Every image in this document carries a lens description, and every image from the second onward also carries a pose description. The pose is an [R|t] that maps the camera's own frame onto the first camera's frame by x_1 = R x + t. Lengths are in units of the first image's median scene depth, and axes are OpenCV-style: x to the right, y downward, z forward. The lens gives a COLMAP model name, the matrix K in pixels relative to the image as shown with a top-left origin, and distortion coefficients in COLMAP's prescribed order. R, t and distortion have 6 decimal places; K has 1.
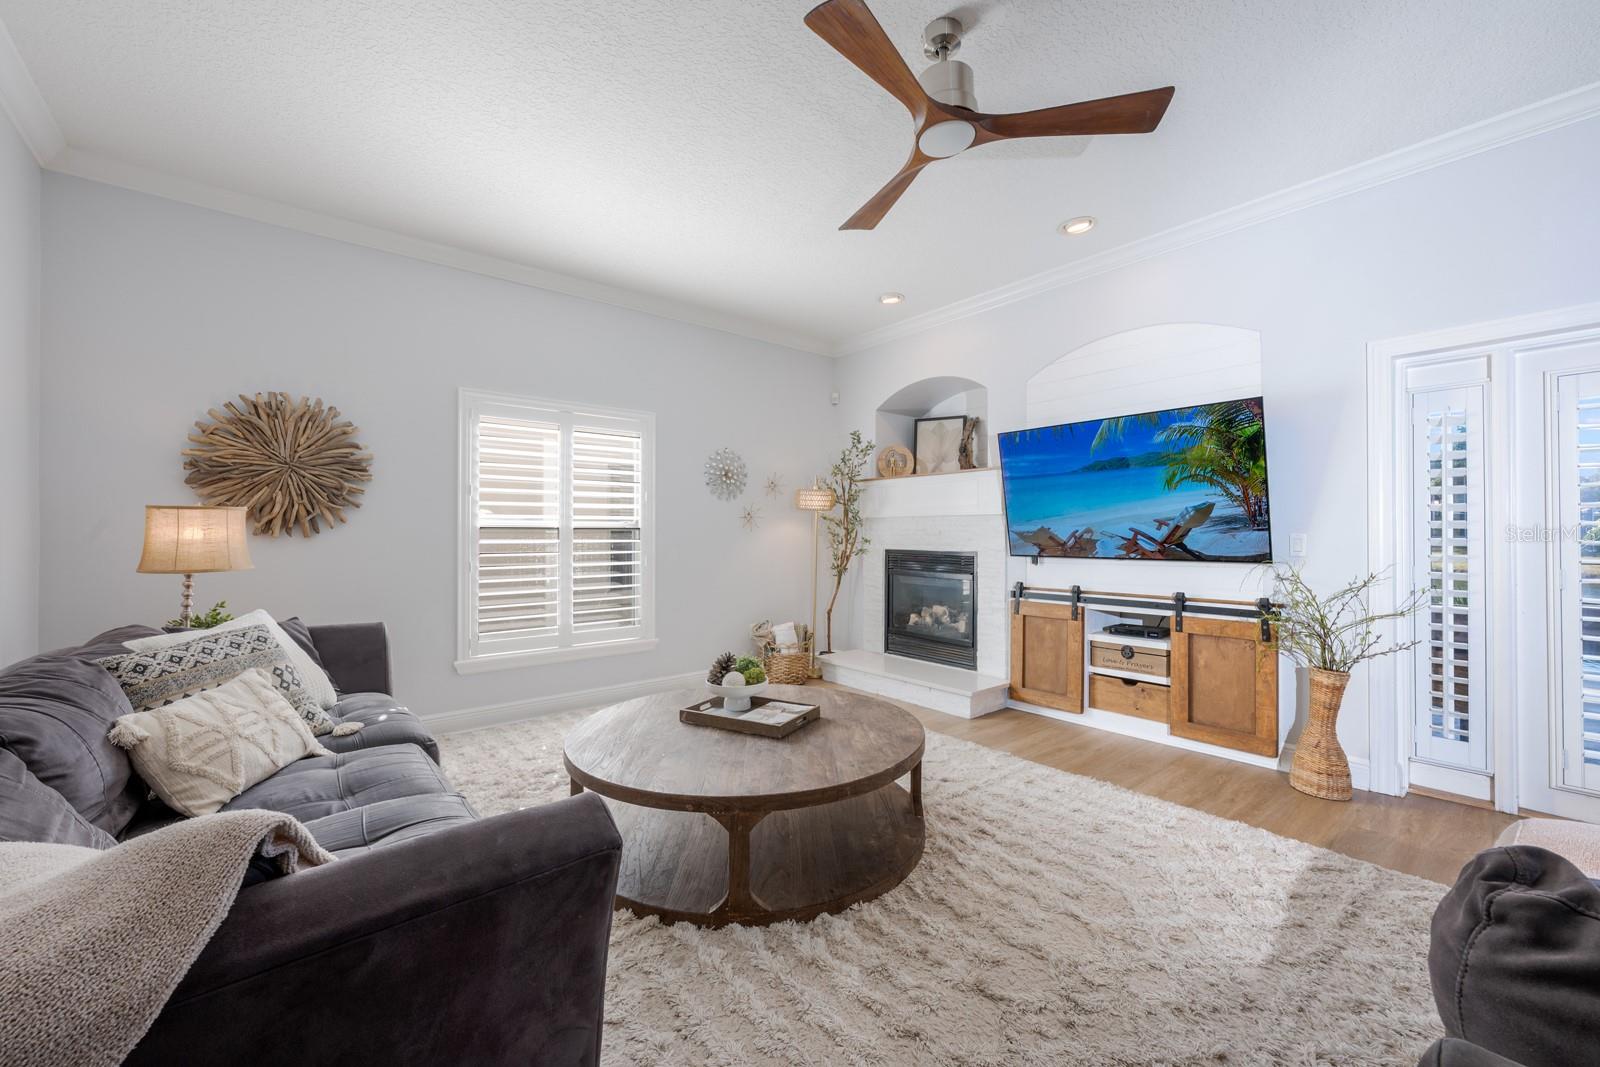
lens RADIAL K [[636.1, 0, 800.0], [0, 636.1, 533.5], [0, 0, 1]] dist [-0.000158, -0.000103]
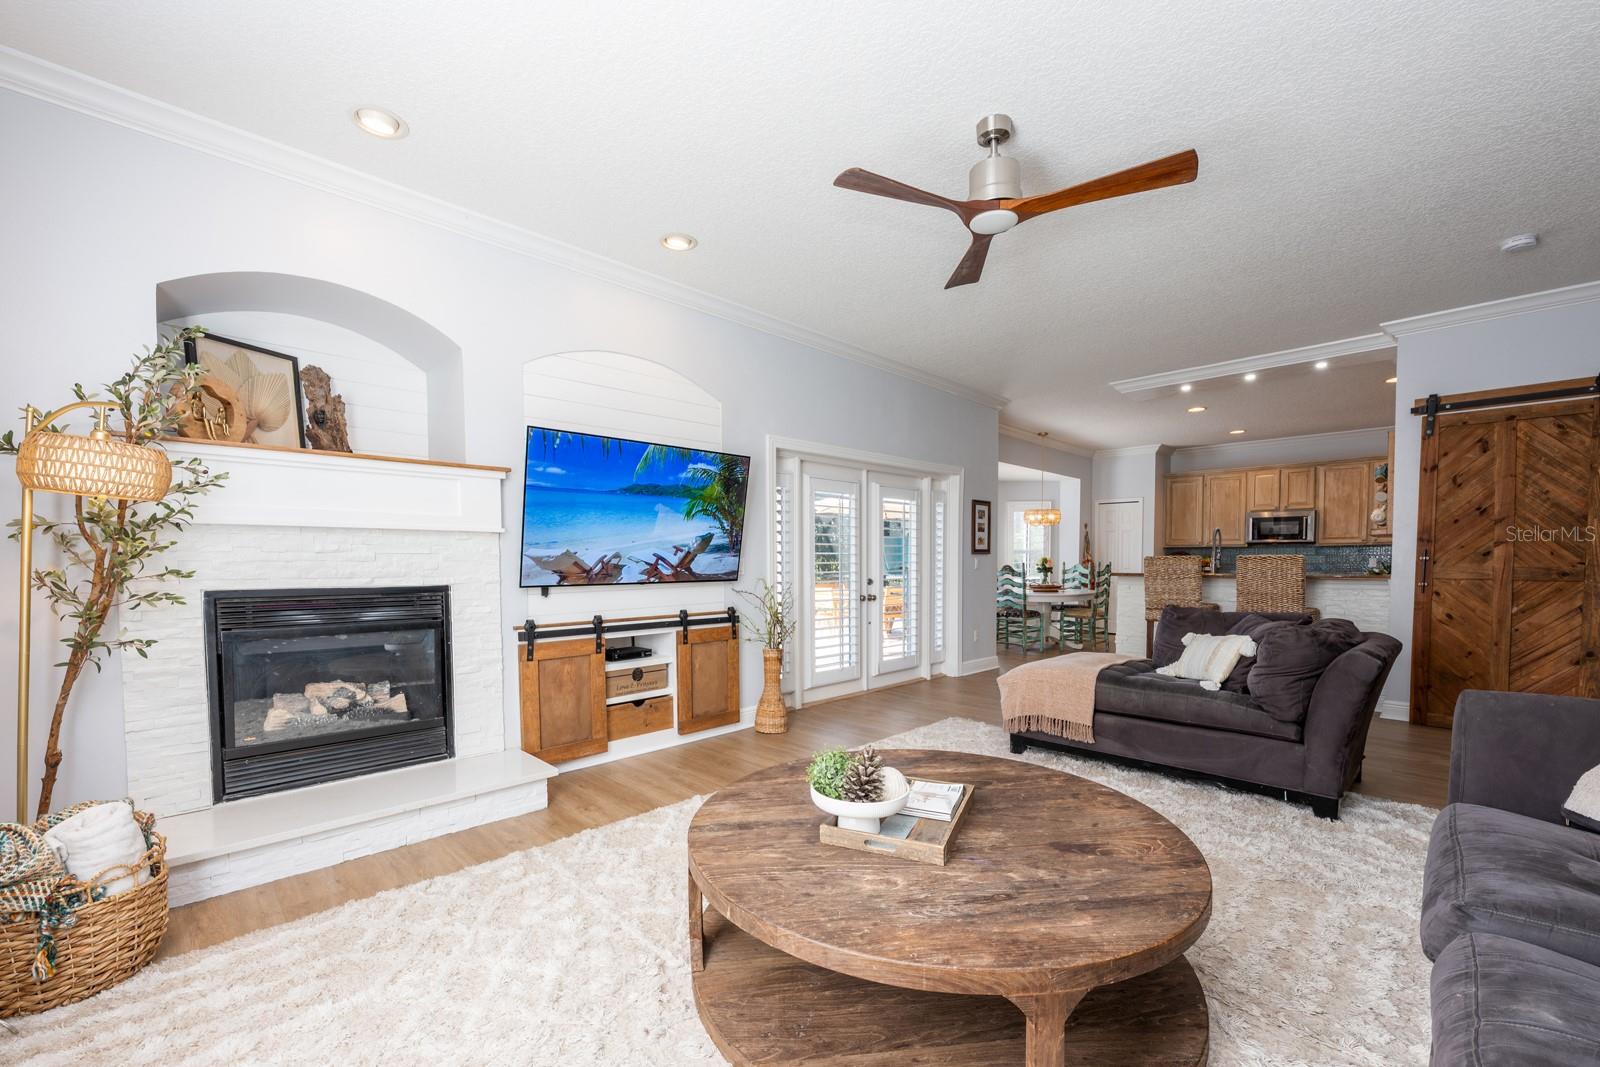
lens RADIAL K [[642.3, 0, 794.7], [0, 642.3, 592.7], [0, 0, 1]] dist [0.000496, 0.000015]
pose [[-0.077756, -0.049403, 0.995748, -0.527889], [0.003433, 0.998752, 0.049820, 0.003990], [-0.996966, 0.007292, -0.077490, 0.820008]]
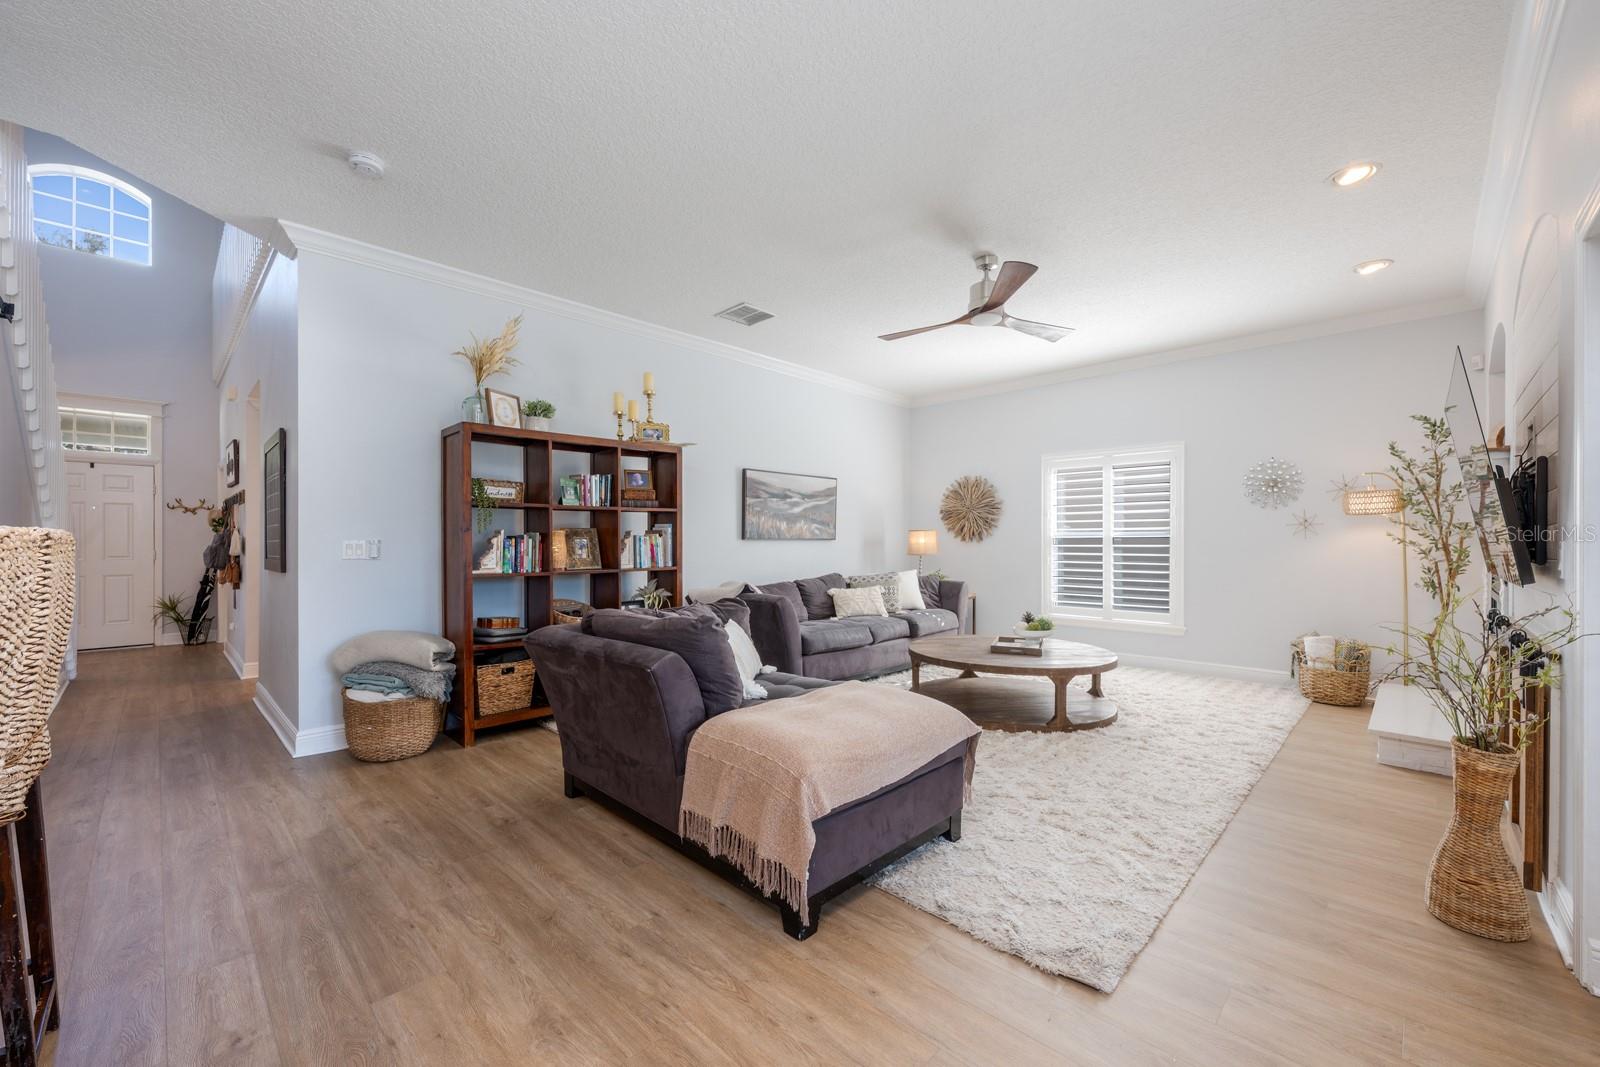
lens RADIAL K [[636.1, 0, 800.0], [0, 636.1, 533.5], [0, 0, 1]] dist [-0.000158, -0.000103]
pose [[0.105231, -0.012460, -0.994370, 1.089404], [-0.003636, 0.999910, -0.012915, 0.005354], [0.994441, 0.004975, 0.105176, 0.168403]]
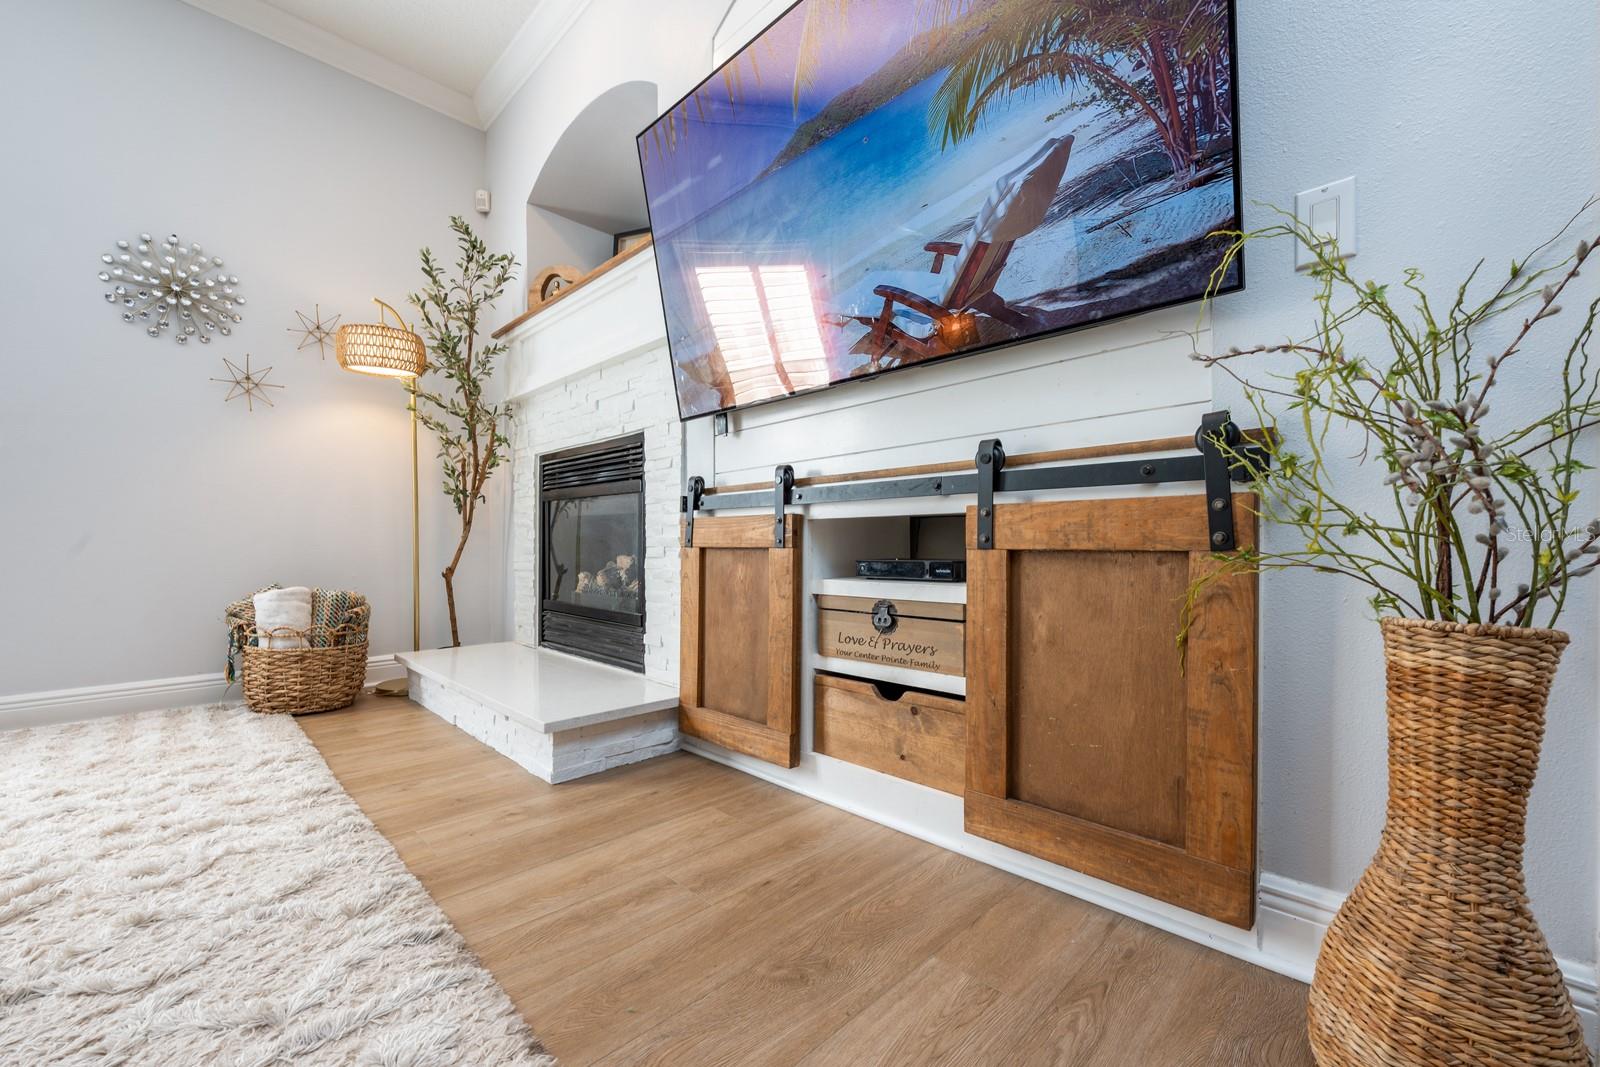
lens RADIAL K [[643.3, 0, 800.0], [0, 643.3, 555.8], [0, 0, 1]] dist [0.000224, -0.000136]
pose [[0.995591, -0.003319, 0.093740, 0.420198], [0.001769, 0.999860, 0.016614, 0.140095], [-0.093783, -0.016375, 0.995458, 0.594942]]
